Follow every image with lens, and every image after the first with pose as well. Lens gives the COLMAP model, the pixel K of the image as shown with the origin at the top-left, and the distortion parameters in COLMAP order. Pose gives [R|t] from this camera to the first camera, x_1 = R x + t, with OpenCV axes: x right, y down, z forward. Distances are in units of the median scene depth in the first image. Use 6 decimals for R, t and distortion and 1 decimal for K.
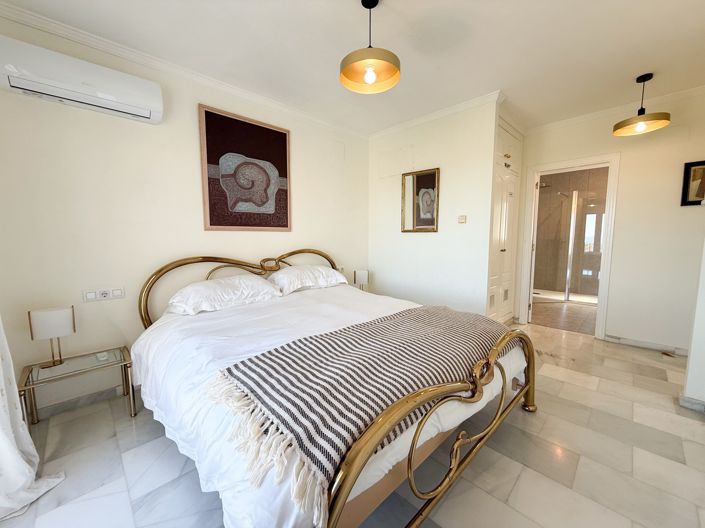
lens RADIAL K [[280.5, 0, 348.9], [0, 280.5, 266.5], [0, 0, 1]] dist [0.001163, -0.000344]
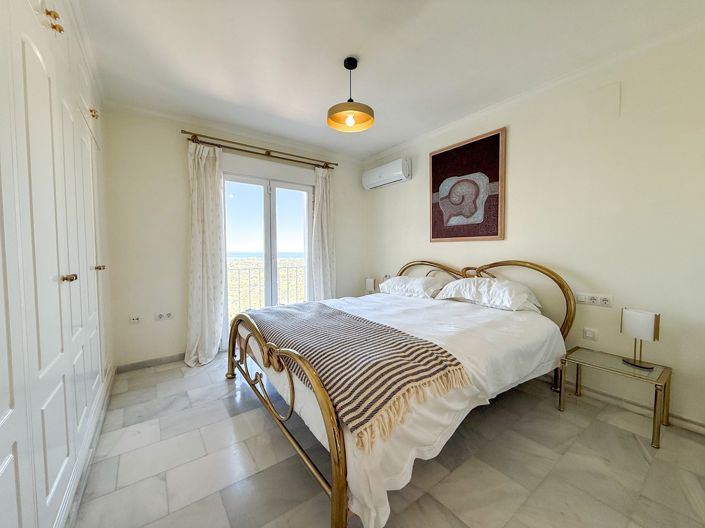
lens RADIAL K [[280.5, 0, 354.3], [0, 280.5, 262.5], [0, 0, 1]] dist [0.001163, -0.000344]
pose [[-0.115297, 0.057642, -0.991657, 0.808380], [-0.083076, 0.994258, 0.067452, -0.082389], [0.989851, 0.090160, -0.109846, 0.712412]]
